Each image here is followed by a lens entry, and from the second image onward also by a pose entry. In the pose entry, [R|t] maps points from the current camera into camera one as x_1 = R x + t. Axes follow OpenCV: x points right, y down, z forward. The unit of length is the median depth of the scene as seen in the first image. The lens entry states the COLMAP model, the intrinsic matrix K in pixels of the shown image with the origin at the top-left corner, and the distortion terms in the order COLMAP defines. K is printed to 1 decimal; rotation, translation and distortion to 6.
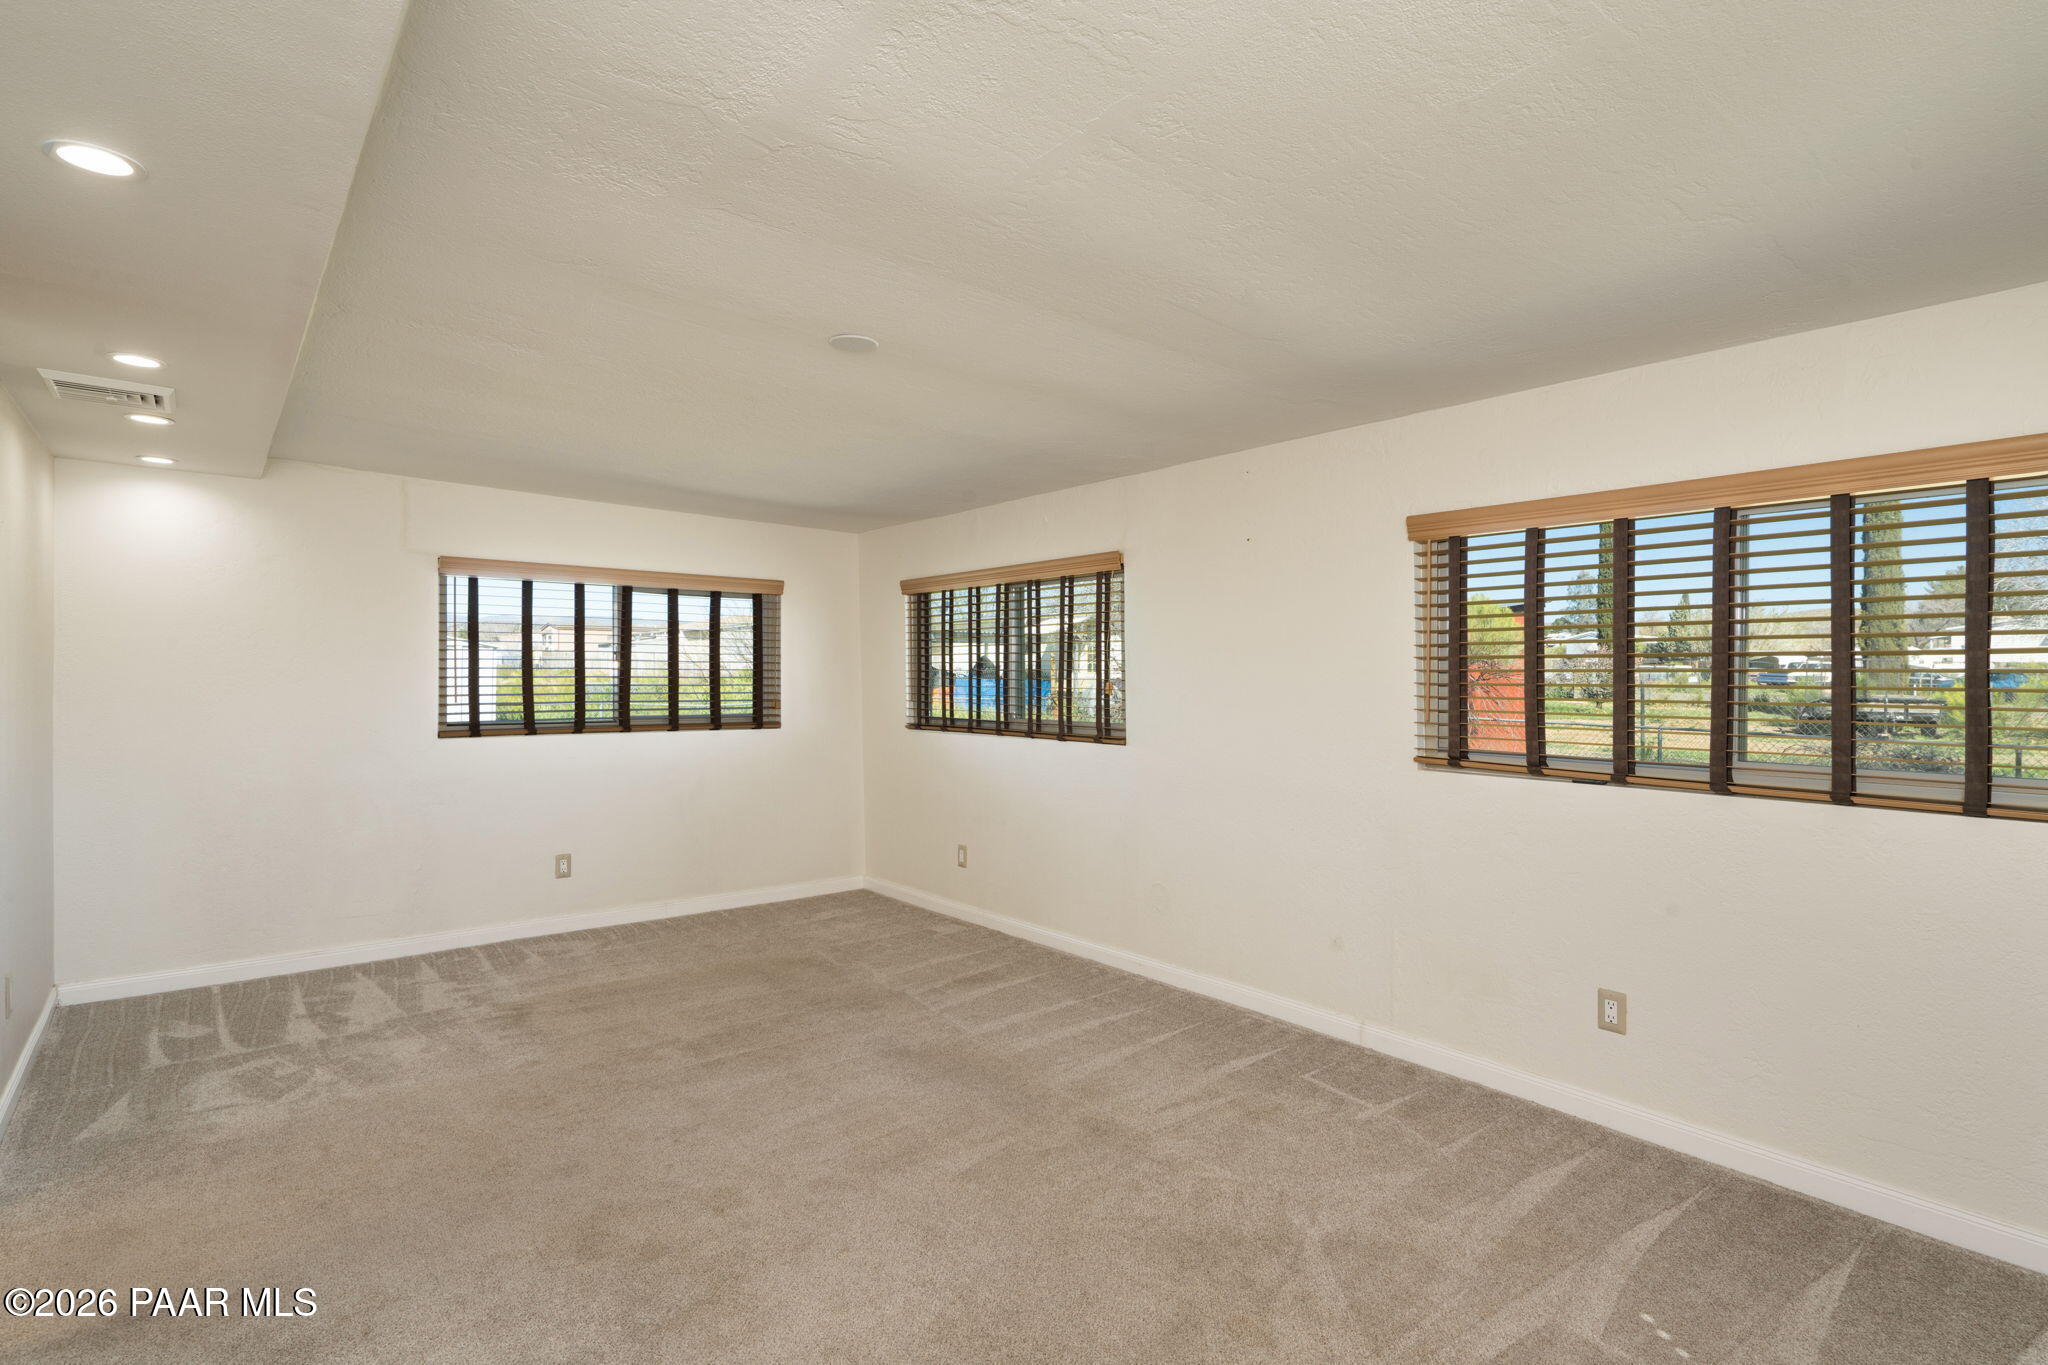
lens RADIAL K [[940.9, 0, 1024.0], [0, 940.9, 682.5], [0, 0, 1]] dist [-0.001244, -0.000251]
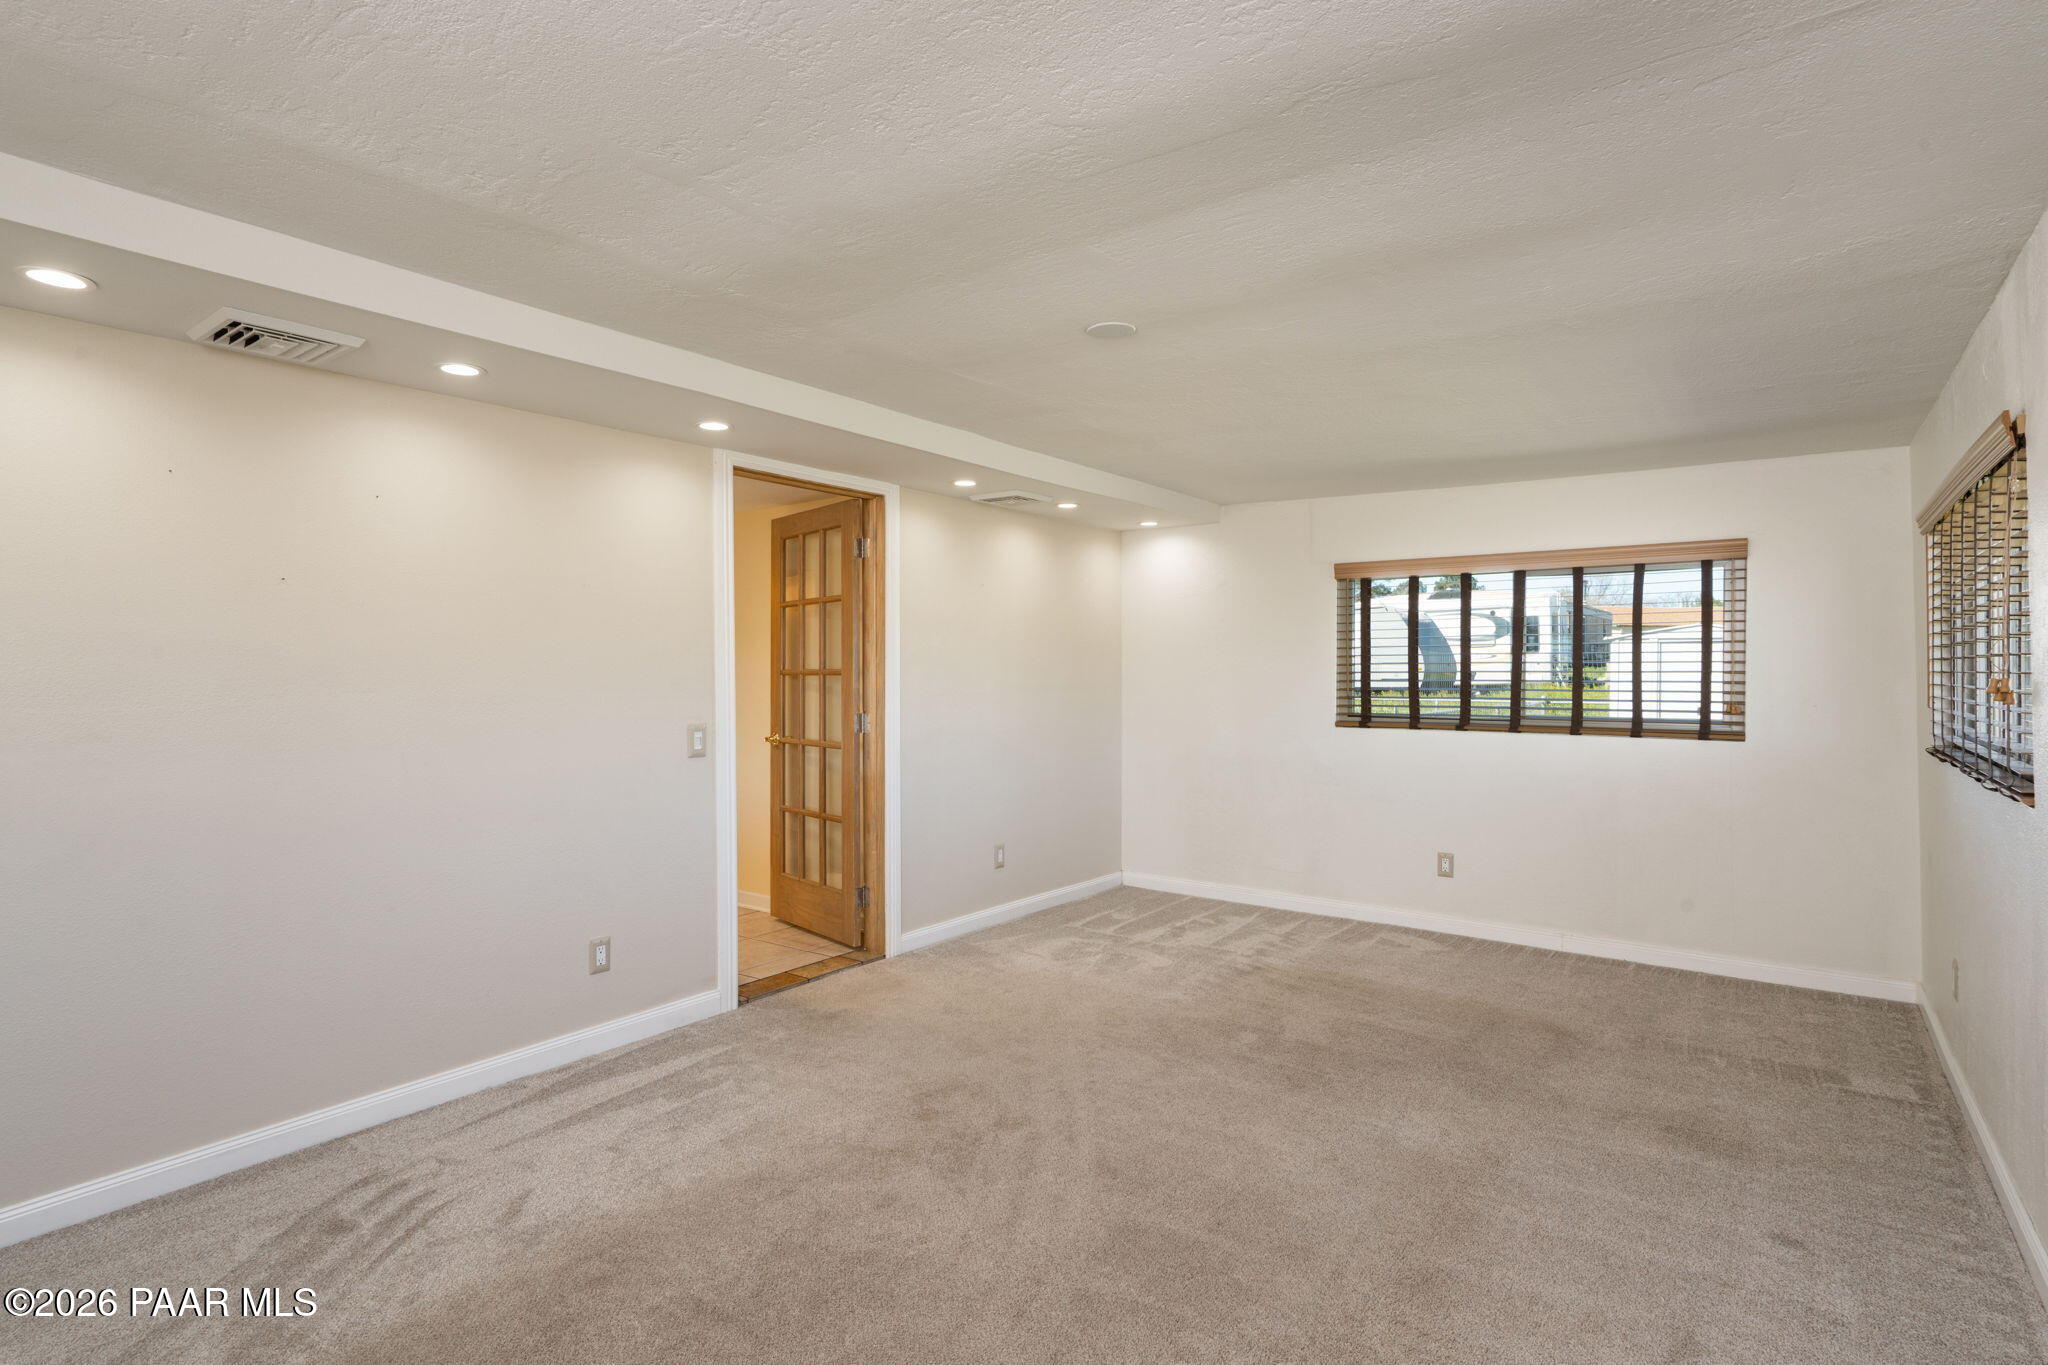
lens RADIAL K [[978.2, 0, 1019.8], [0, 978.2, 678.5], [0, 0, 1]] dist [-0.000235, 0.000041]
pose [[0.279723, 0.003993, -0.960072, 0.479216], [-0.002901, 0.999990, 0.003314, -0.001629], [0.960076, 0.001858, 0.279732, 0.381208]]
